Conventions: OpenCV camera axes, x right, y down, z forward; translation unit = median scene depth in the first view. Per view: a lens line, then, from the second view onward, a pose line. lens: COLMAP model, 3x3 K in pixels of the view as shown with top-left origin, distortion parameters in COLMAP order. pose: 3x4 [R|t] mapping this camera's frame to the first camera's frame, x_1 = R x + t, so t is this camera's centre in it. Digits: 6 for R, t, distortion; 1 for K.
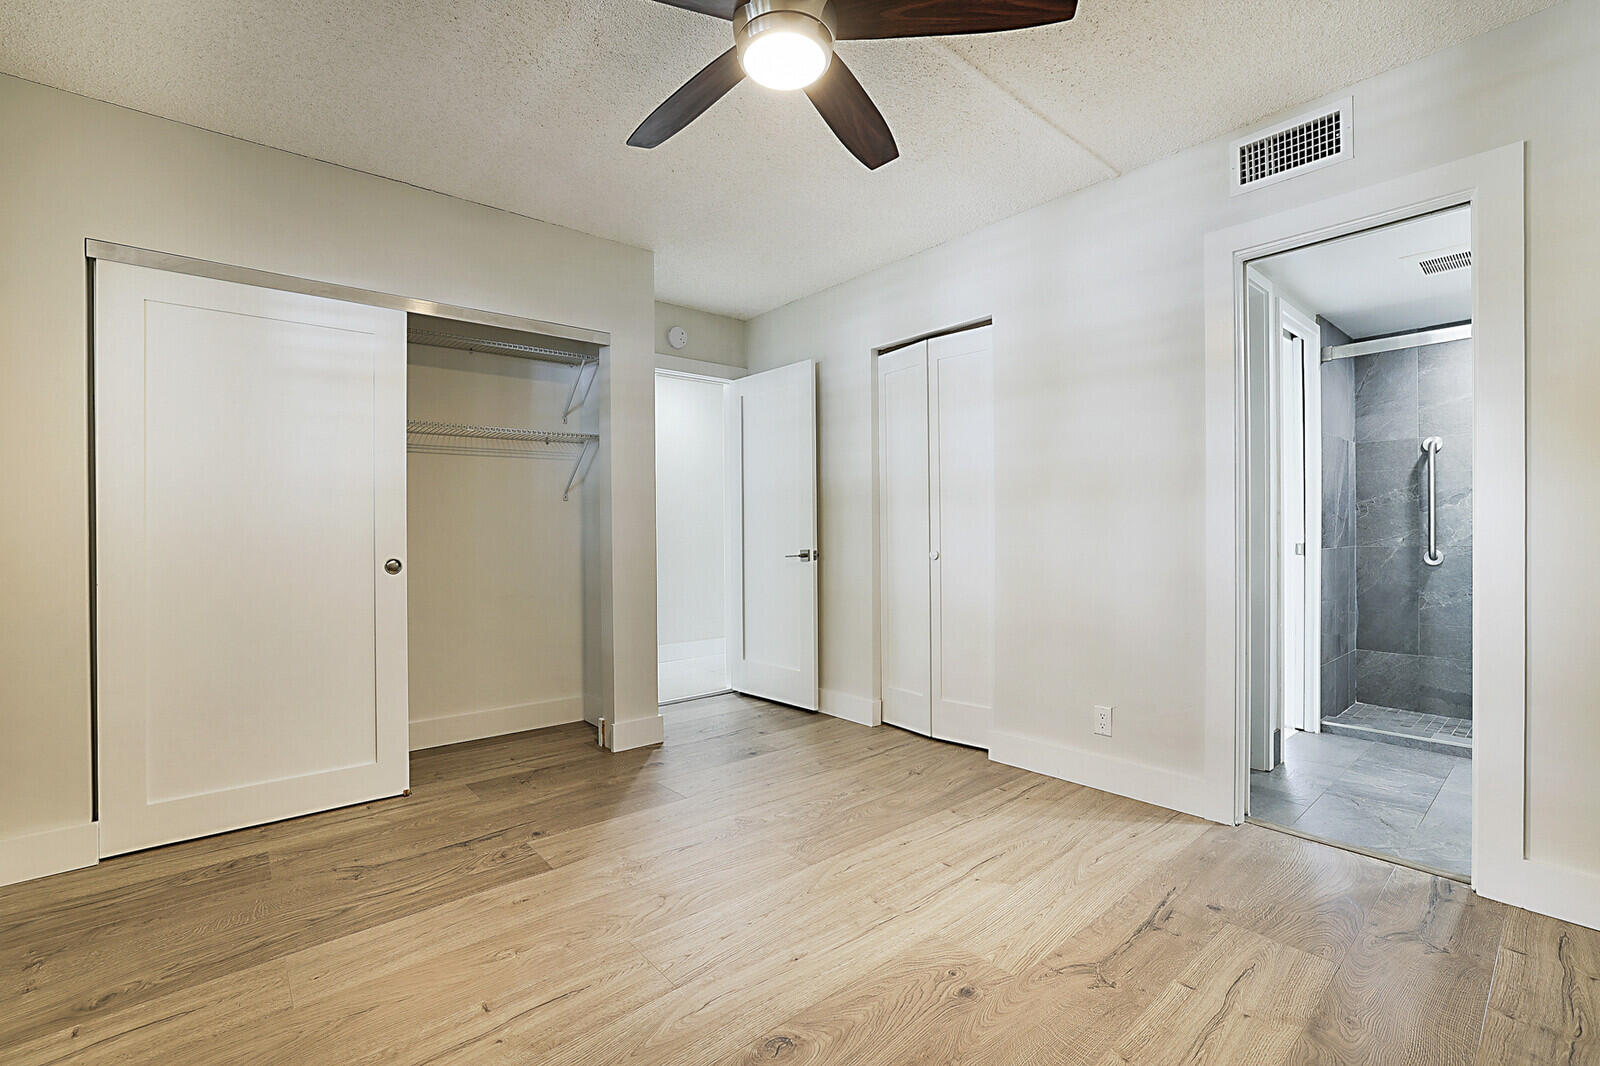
lens RADIAL K [[680.9, 0, 789.2], [0, 680.9, 528.7], [0, 0, 1]] dist [-0.045208, 0.014901]
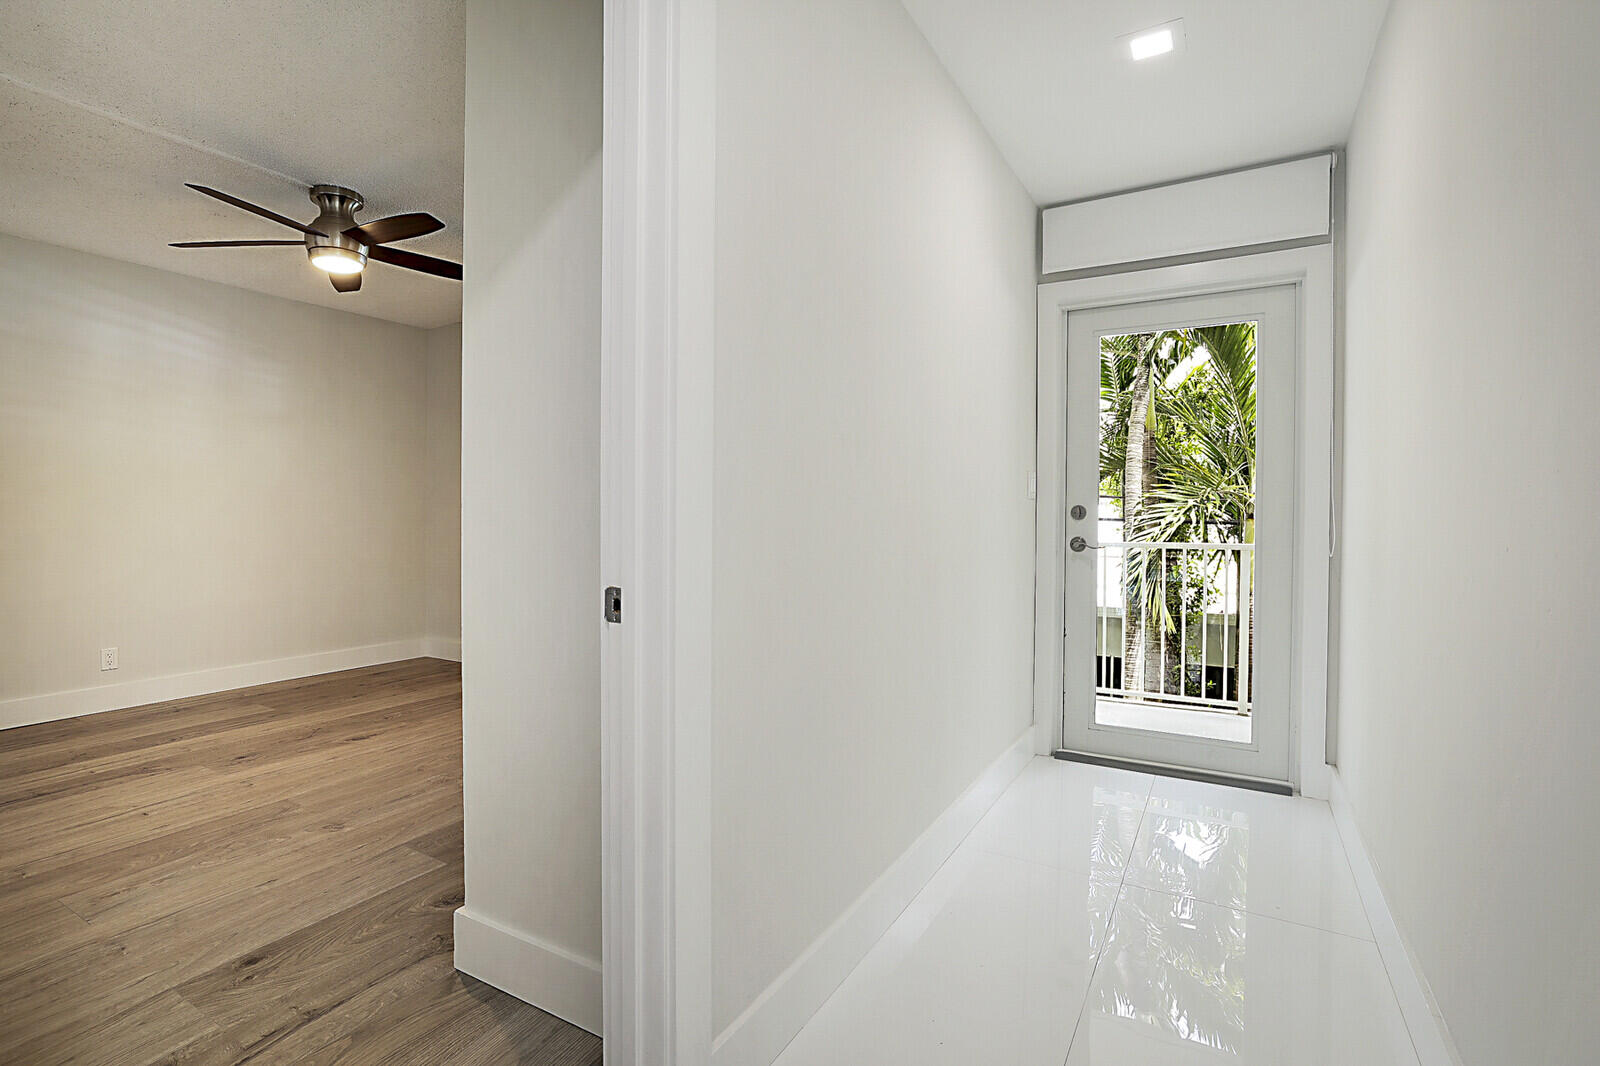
lens RADIAL K [[745.7, 0, 798.6], [0, 745.7, 528.2], [0, 0, 1]] dist [-0.040618, 0.022422]
pose [[-0.942981, 0.010718, -0.332674, -0.379443], [0.005051, 0.999827, 0.017894, 0.002010], [0.332808, 0.015194, -0.942872, 2.404320]]
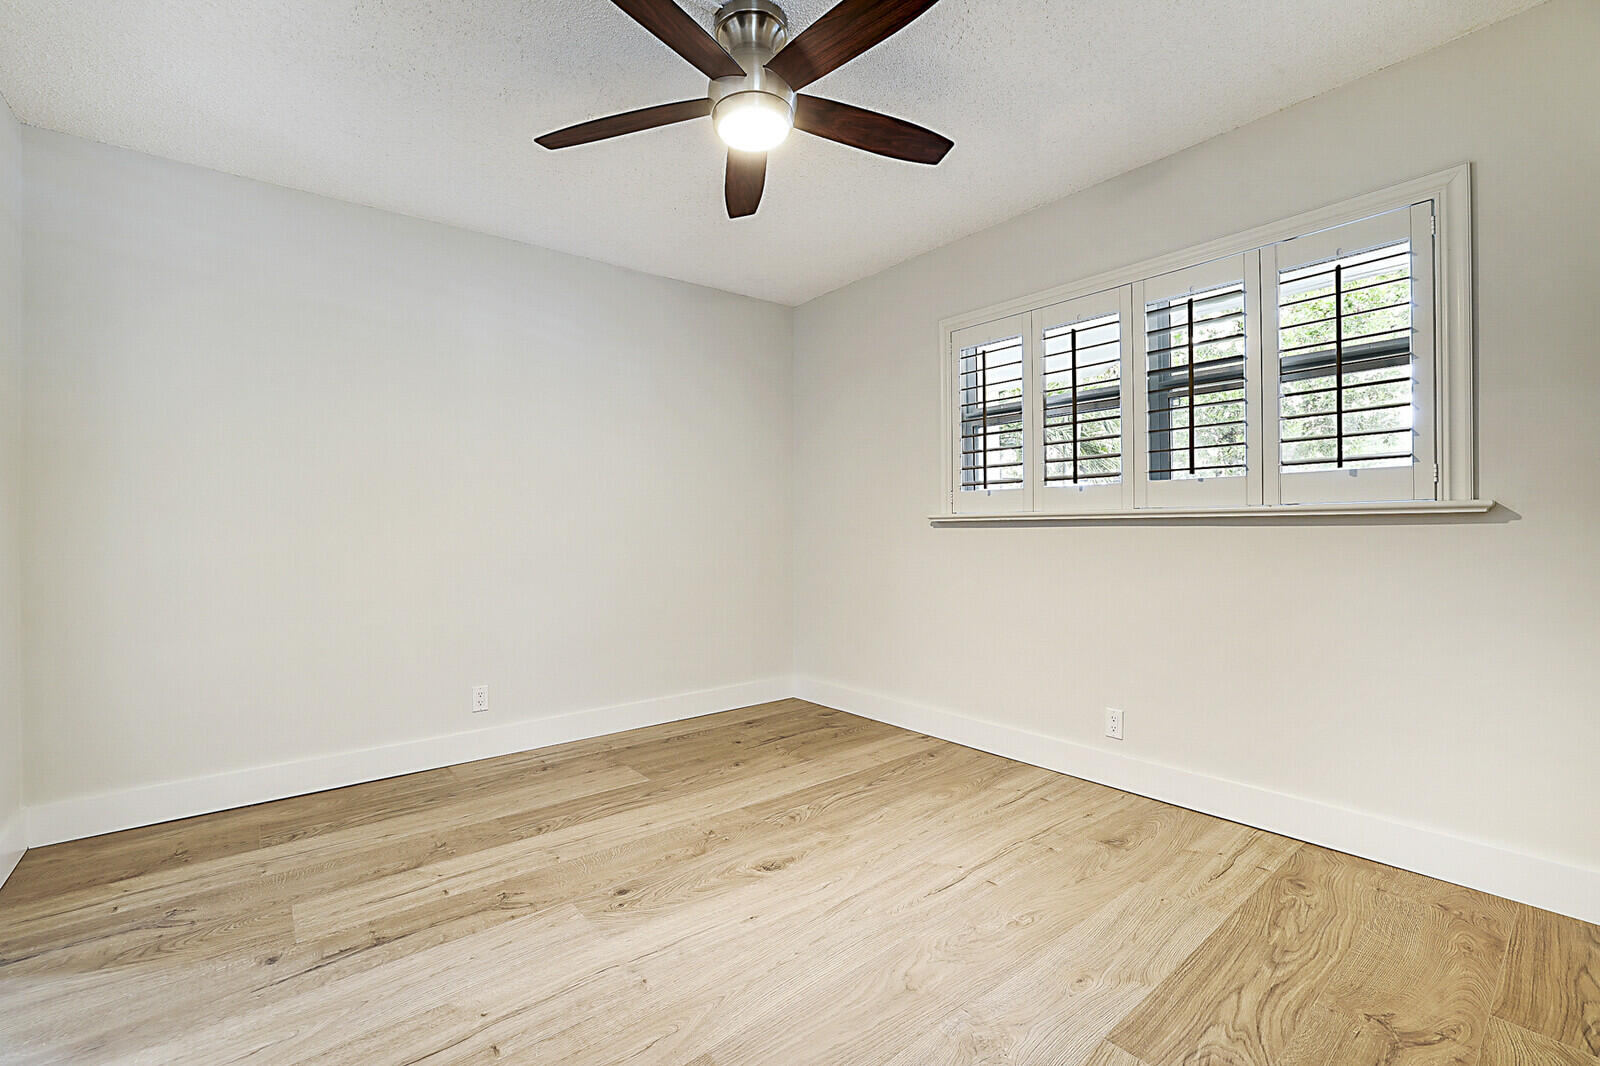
lens RADIAL K [[685.8, 0, 796.7], [0, 685.8, 529.5], [0, 0, 1]] dist [-0.038440, 0.015605]
pose [[-0.999744, 0.015611, 0.016394, -0.067057], [0.015556, 0.999873, -0.003492, 0.010883], [-0.016446, -0.003236, -0.999860, 1.560638]]
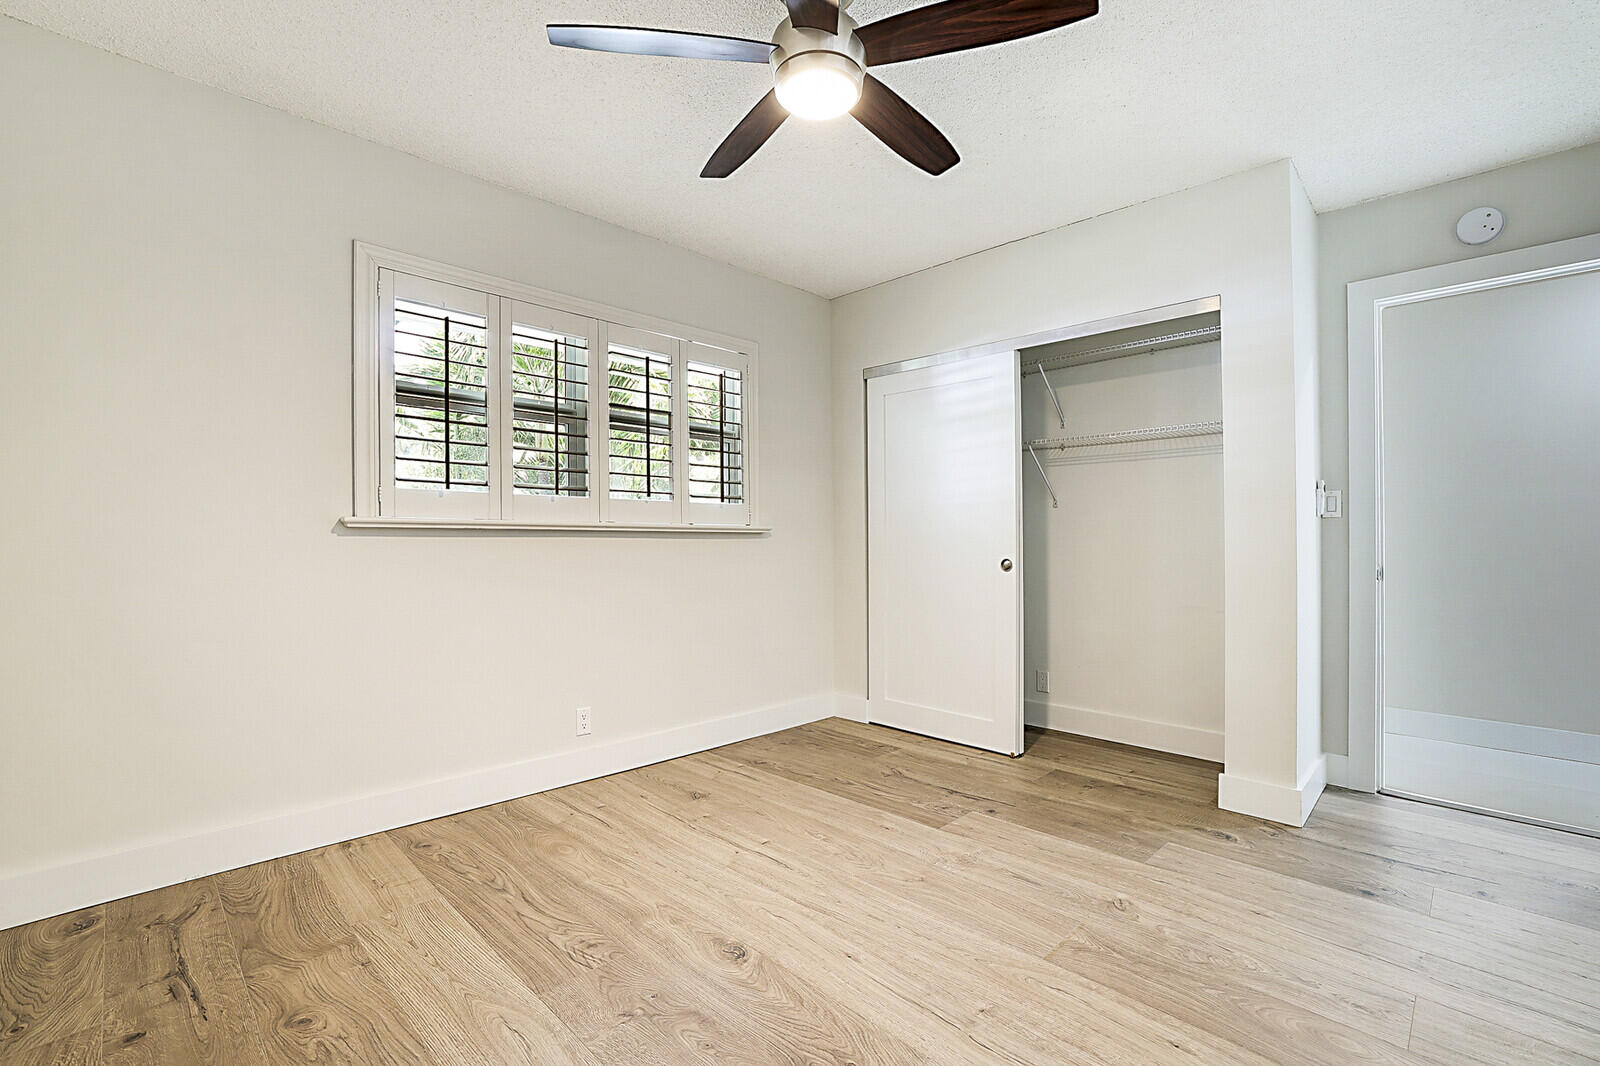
lens RADIAL K [[712.4, 0, 793.8], [0, 712.4, 531.3], [0, 0, 1]] dist [-0.049083, 0.018232]
pose [[0.084390, -0.005358, -0.996418, 0.785624], [-0.001450, 0.999984, -0.005500, 0.004987], [0.996432, 0.001909, 0.084381, 0.612651]]
